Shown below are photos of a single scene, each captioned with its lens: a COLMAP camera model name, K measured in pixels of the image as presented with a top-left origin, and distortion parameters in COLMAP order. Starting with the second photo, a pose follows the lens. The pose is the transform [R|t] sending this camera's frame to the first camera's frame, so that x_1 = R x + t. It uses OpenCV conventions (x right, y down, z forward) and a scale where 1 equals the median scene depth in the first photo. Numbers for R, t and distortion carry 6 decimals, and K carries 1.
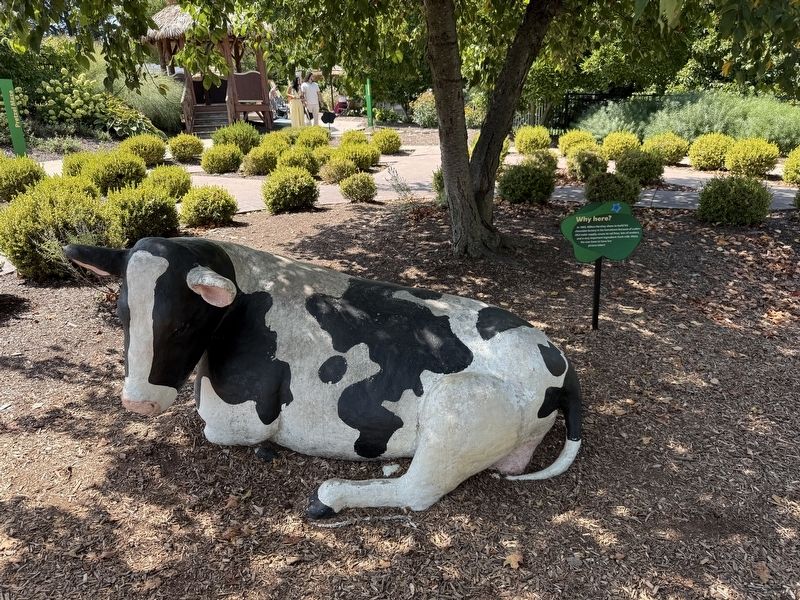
lens RADIAL K [[570.9, 0, 400.0], [0, 570.9, 300.0], [0, 0, 1]] dist [0.071579, -0.105089]
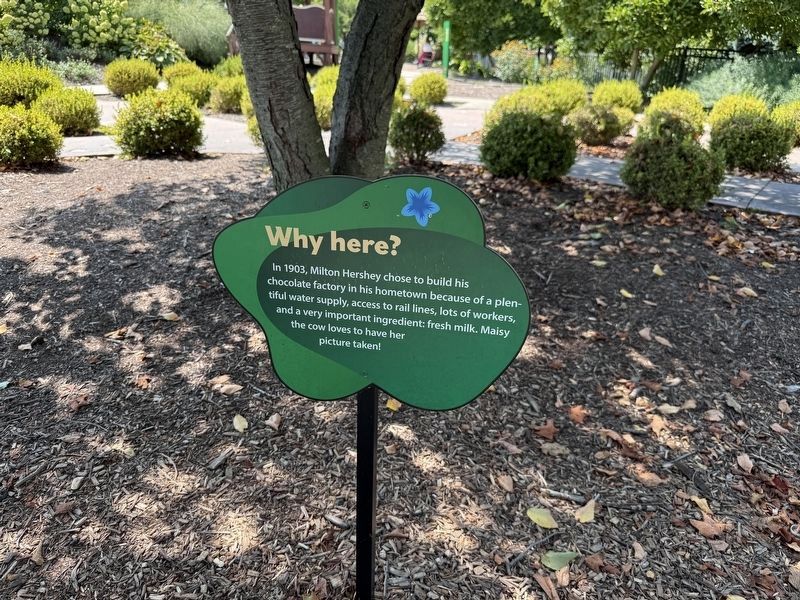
lens RADIAL K [[577.4, 0, 400.0], [0, 577.4, 300.0], [0, 0, 1]] dist [-0.005069, -0.005396]
pose [[0.977917, 0.128292, -0.164986, 0.178711], [-0.118898, 0.990734, 0.065646, -0.059377], [0.171879, -0.044580, 0.984109, 0.332771]]
